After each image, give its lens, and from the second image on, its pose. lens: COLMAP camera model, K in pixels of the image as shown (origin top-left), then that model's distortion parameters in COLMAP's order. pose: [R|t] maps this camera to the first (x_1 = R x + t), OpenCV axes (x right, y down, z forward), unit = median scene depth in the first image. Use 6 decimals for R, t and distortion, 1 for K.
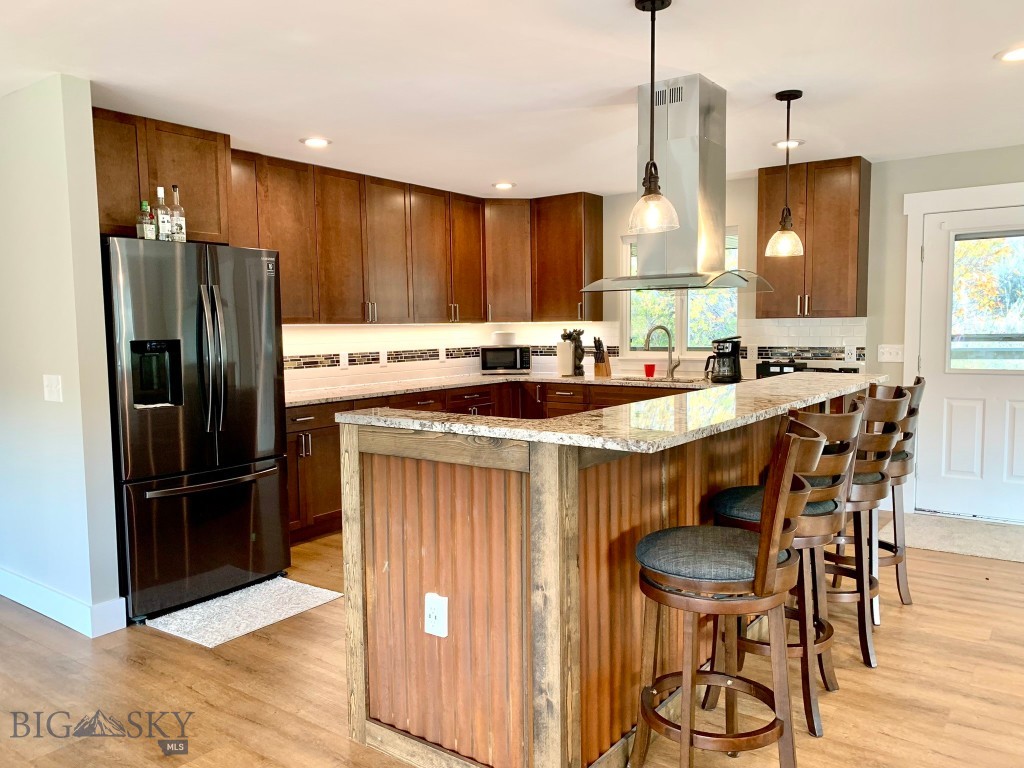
lens RADIAL K [[794.1, 0, 520.7], [0, 794.1, 388.3], [0, 0, 1]] dist [0.045849, -0.072072]
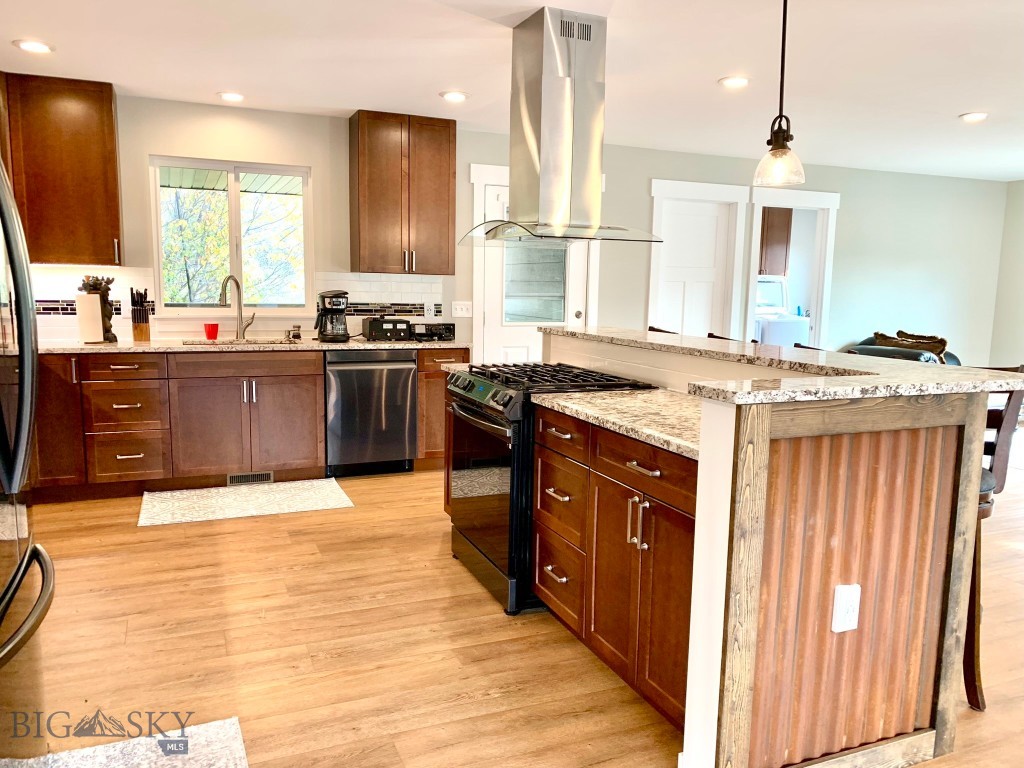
lens RADIAL K [[783.1, 0, 526.0], [0, 783.1, 389.7], [0, 0, 1]] dist [0.132724, -0.248301]
pose [[0.506298, -0.093129, 0.857315, -0.436186], [0.045365, 0.995651, 0.081366, -0.017344], [-0.861164, -0.002303, 0.508321, 0.372223]]
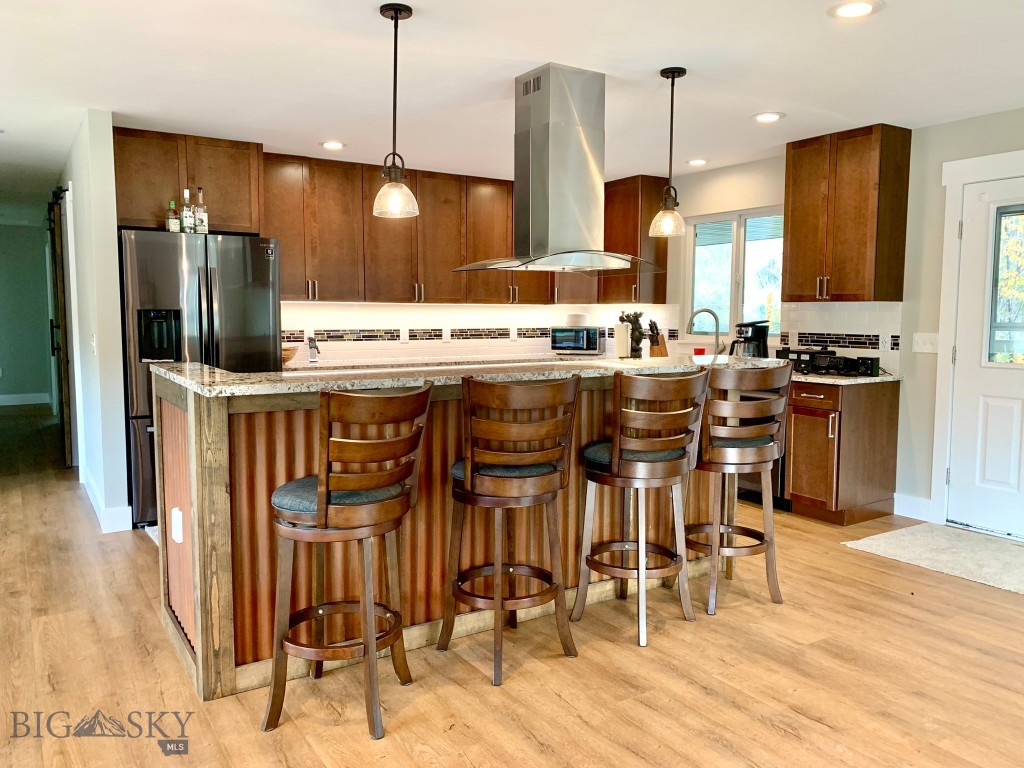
lens RADIAL K [[794.1, 0, 520.7], [0, 794.1, 388.3], [0, 0, 1]] dist [0.045849, -0.072072]
pose [[0.931104, 0.050892, -0.361185, 0.368962], [-0.045173, 0.998684, 0.024265, 0.005488], [0.361945, -0.006278, 0.932178, 0.007642]]
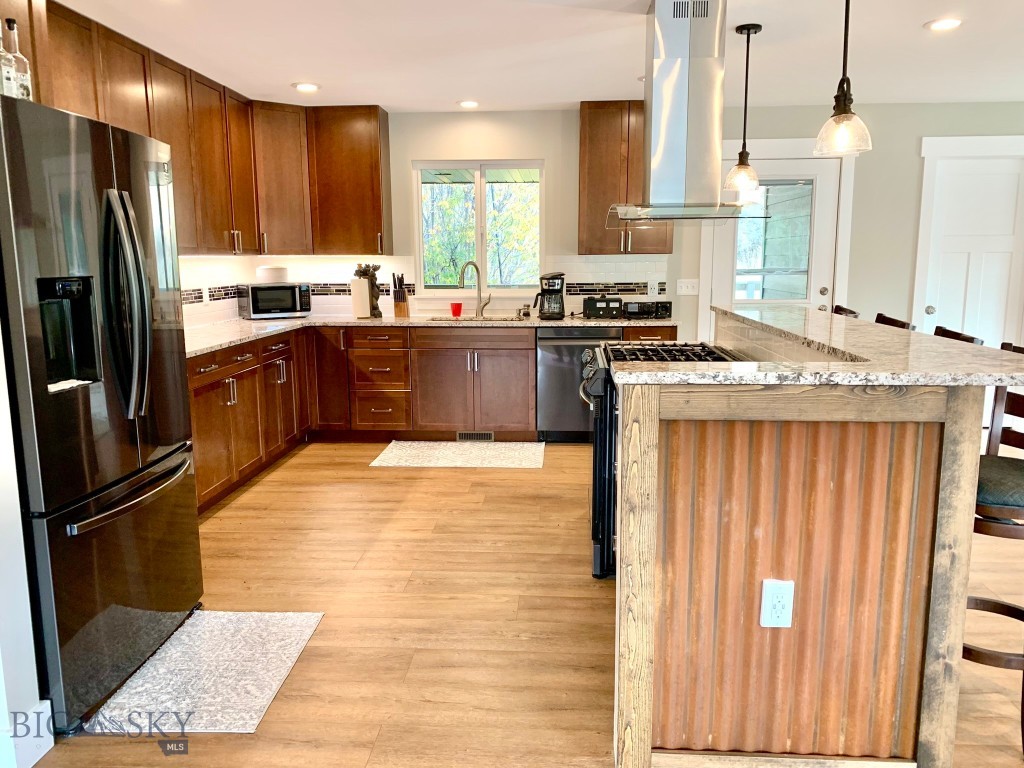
lens RADIAL K [[783.1, 0, 526.0], [0, 783.1, 389.7], [0, 0, 1]] dist [0.132724, -0.248301]
pose [[0.837795, -0.081975, 0.539796, -0.327778], [0.039022, 0.995126, 0.090557, -0.010427], [-0.544588, -0.054805, 0.836911, 0.198892]]
